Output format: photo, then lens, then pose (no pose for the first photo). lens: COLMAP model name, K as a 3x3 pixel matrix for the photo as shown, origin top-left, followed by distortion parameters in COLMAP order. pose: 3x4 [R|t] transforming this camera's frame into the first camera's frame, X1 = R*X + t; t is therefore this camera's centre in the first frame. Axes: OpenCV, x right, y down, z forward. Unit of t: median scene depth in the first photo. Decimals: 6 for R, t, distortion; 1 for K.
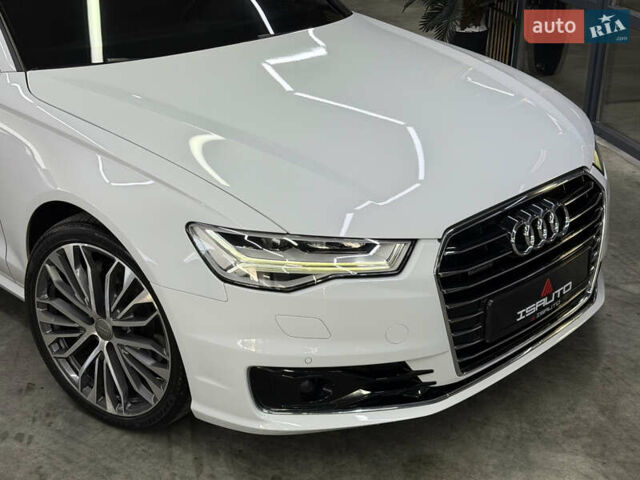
lens RADIAL K [[894.4, 0, 320.0], [0, 894.4, 240.0], [0, 0, 1]] dist [0.137656, -0.084221]
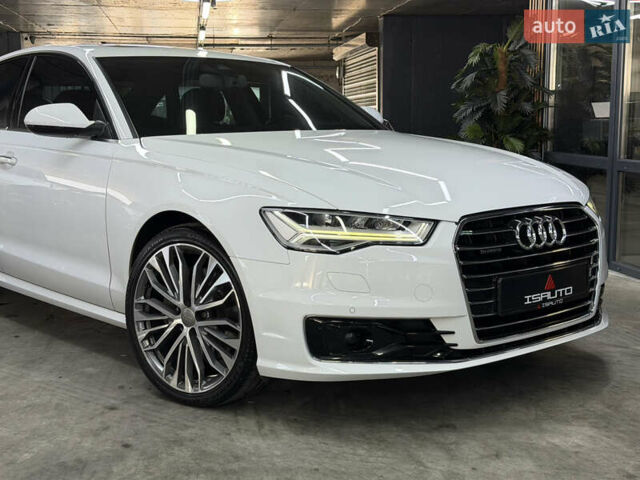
lens RADIAL K [[894.4, 0, 320.0], [0, 894.4, 240.0], [0, 0, 1]] dist [0.137656, -0.084221]
pose [[0.998157, 0.005834, -0.060396, 0.014971], [-0.022545, 0.959767, -0.279891, 0.346316], [0.056333, 0.280737, 0.958130, -0.203606]]
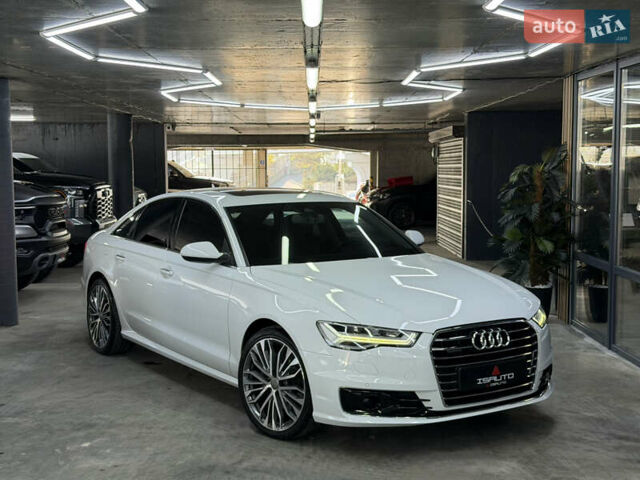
lens RADIAL K [[894.4, 0, 320.0], [0, 894.4, 240.0], [0, 0, 1]] dist [0.137656, -0.084221]
pose [[0.981264, 0.016371, -0.191973, 0.248545], [-0.078618, 0.943681, -0.321380, 0.445662], [0.175900, 0.330451, 0.927287, -0.984163]]
